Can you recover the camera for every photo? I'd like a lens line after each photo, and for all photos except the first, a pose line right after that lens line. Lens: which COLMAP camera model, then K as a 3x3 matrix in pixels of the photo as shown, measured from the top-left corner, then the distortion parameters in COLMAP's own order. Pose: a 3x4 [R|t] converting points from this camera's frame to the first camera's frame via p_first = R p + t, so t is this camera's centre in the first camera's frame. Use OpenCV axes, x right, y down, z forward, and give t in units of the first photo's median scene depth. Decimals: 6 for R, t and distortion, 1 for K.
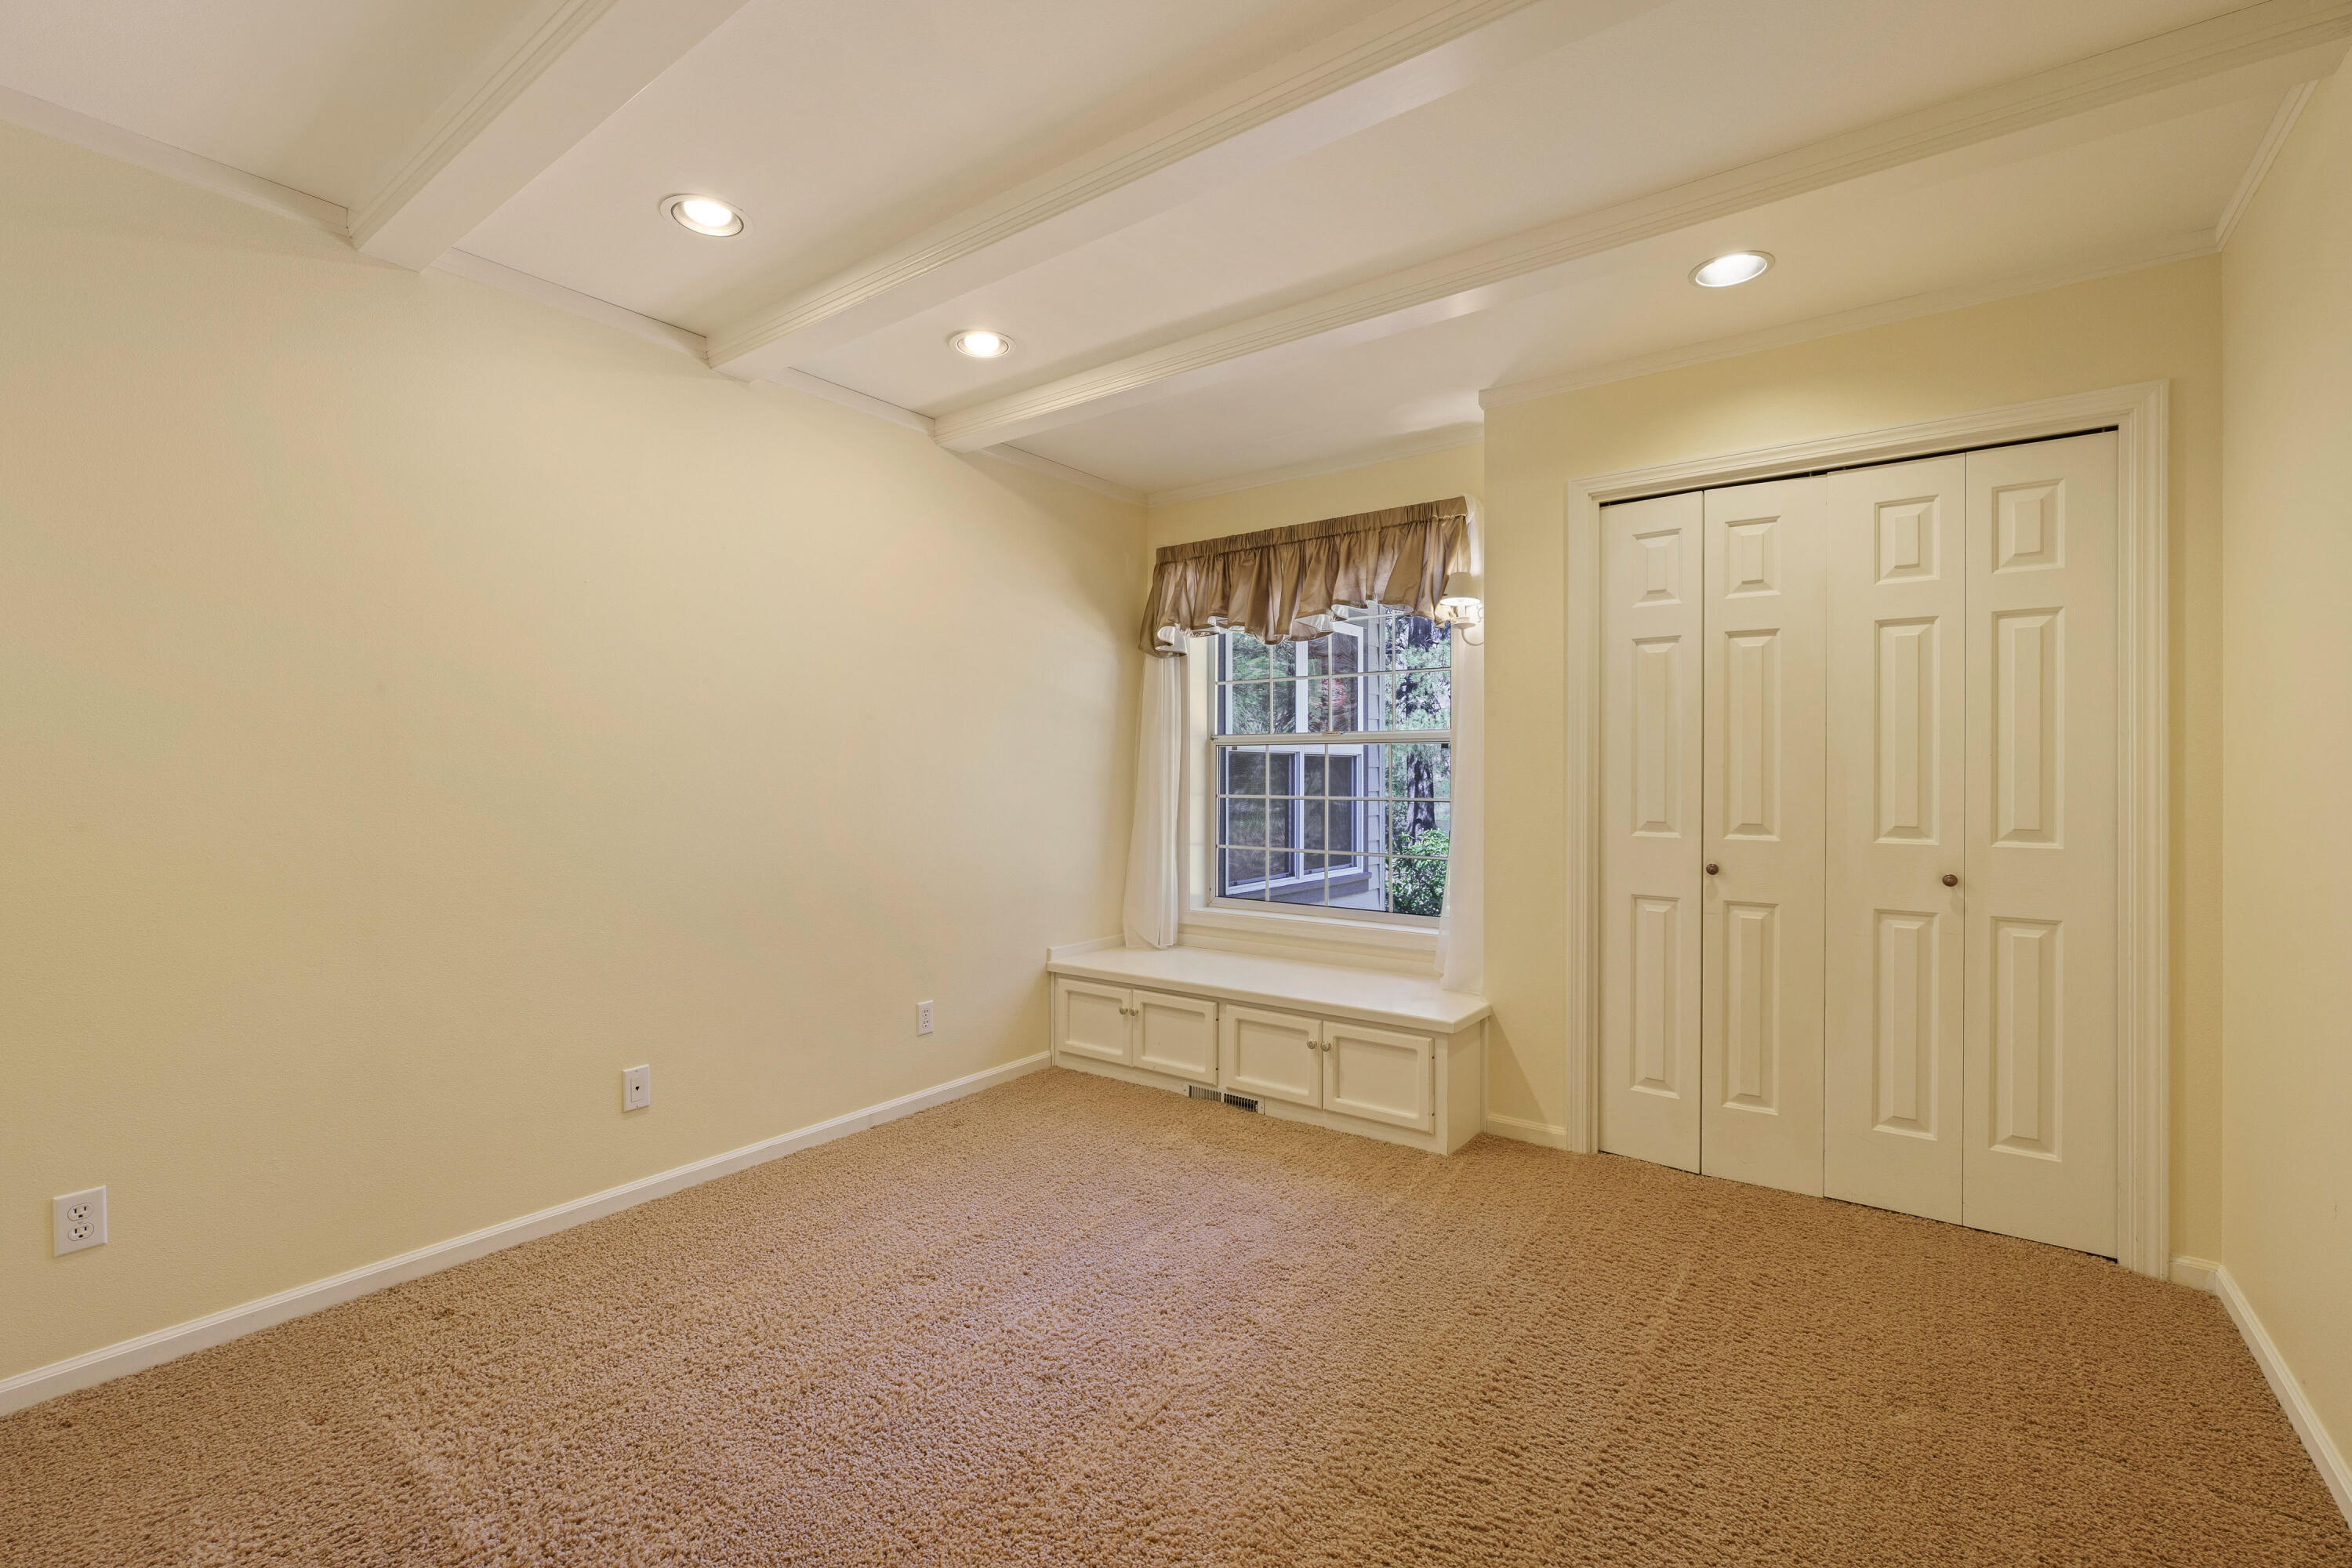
lens RADIAL K [[1019.8, 0, 1169.4], [0, 1019.8, 773.7], [0, 0, 1]] dist [0.006649, -0.002567]
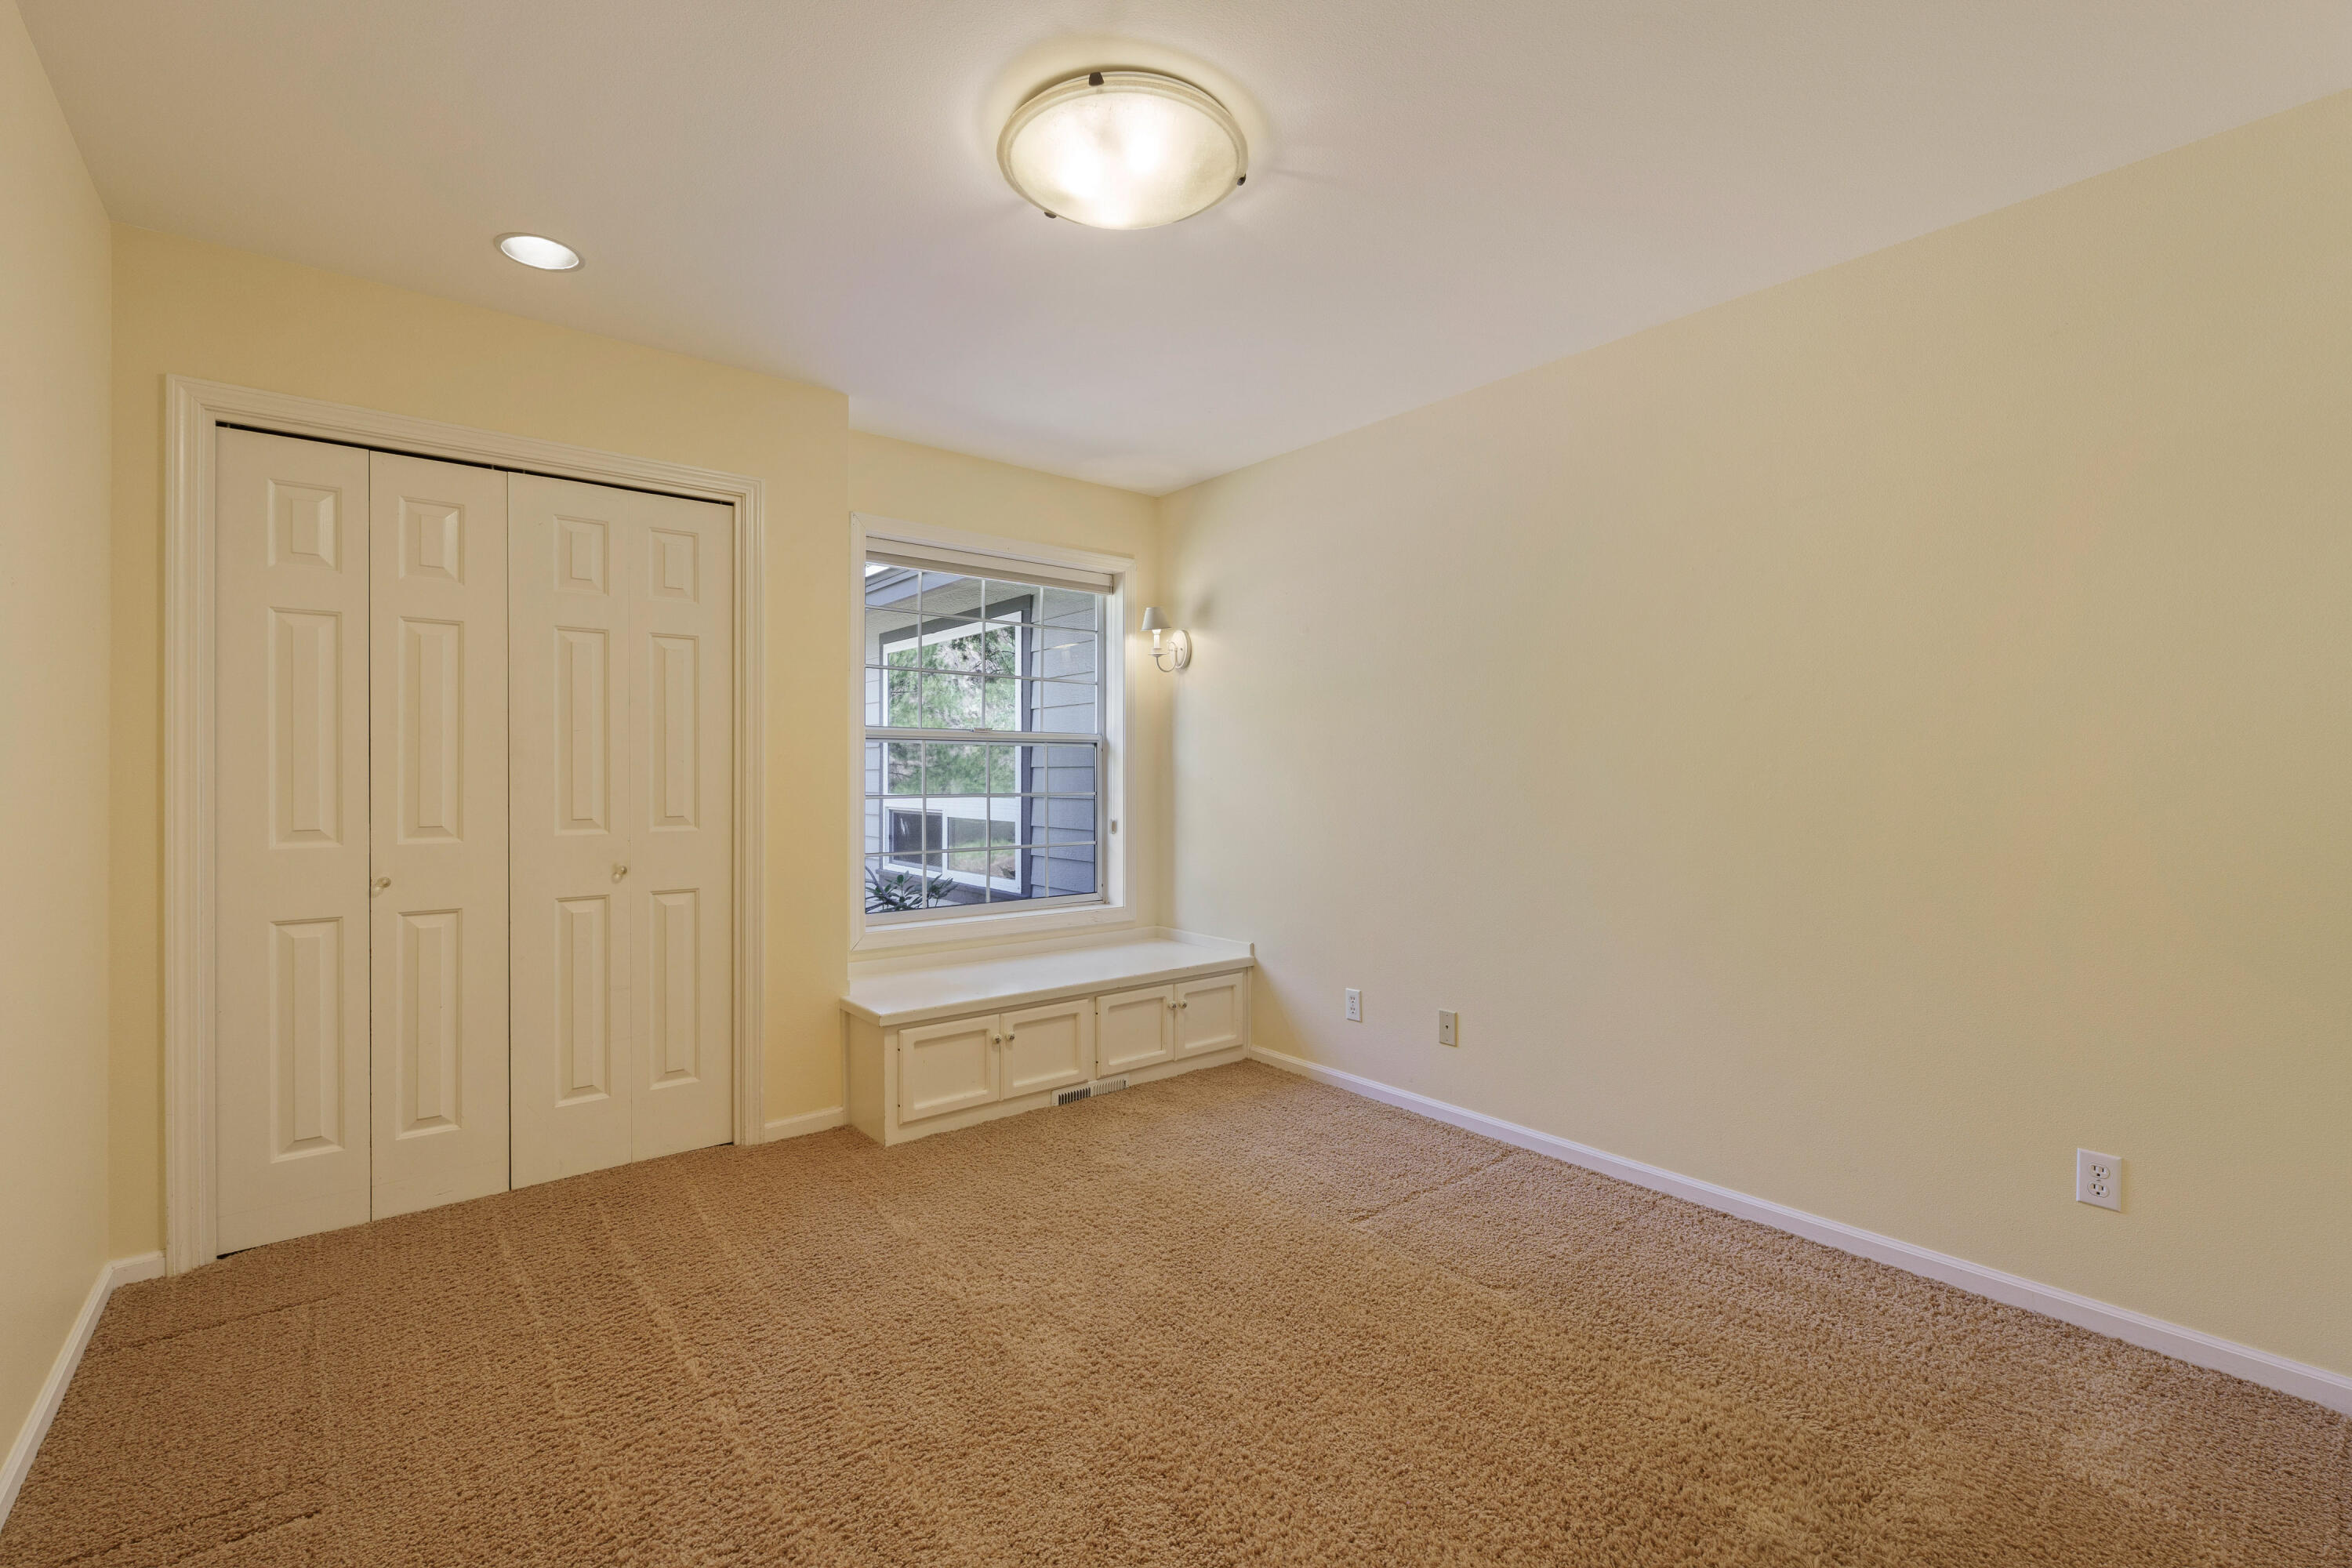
lens RADIAL K [[1019.8, 0, 1170.9], [0, 1019.8, 780.7], [0, 0, 1]] dist [0.006649, -0.002567]
pose [[0.240694, -0.010010, 0.970549, -0.814153], [0.001155, 0.999949, 0.010027, -0.000597], [-0.970600, -0.001292, 0.240693, 0.605493]]
